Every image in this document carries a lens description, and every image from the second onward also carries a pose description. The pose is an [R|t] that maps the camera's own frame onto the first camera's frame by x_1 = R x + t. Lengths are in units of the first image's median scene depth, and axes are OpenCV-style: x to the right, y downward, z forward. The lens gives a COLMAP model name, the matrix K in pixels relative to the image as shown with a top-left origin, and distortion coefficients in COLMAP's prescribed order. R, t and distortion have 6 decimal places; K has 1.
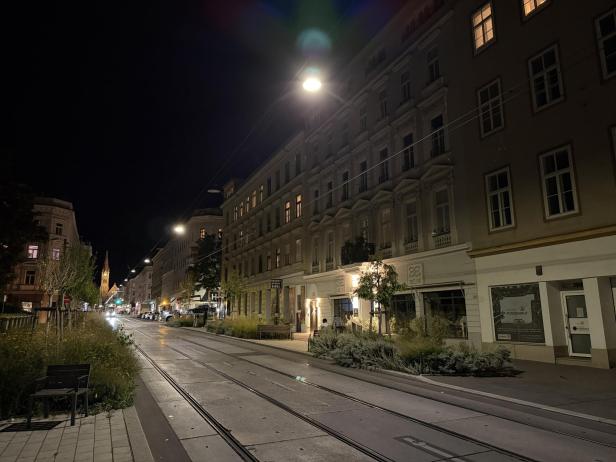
lens RADIAL K [[438.4, 0, 312.1], [0, 438.4, 226.7], [0, 0, 1]] dist [0.077663, -0.108041]
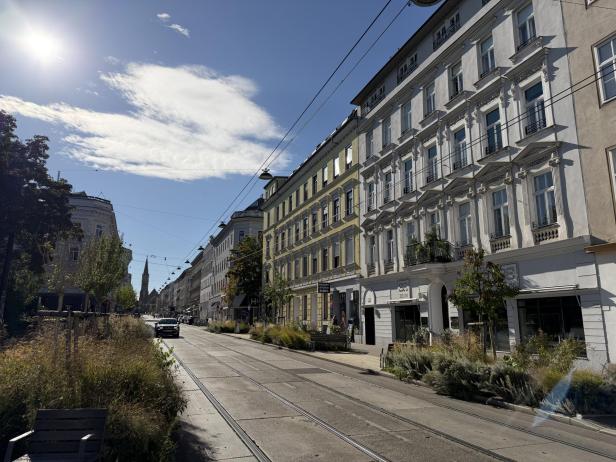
lens RADIAL K [[414.7, 0, 308.2], [0, 414.7, 232.3], [0, 0, 1]] dist [0.034874, -0.001253]
pose [[0.997729, 0.004268, -0.067213, -0.077857], [-0.005130, 0.999907, -0.012653, 0.035662], [0.067153, 0.012969, 0.997658, 0.188313]]
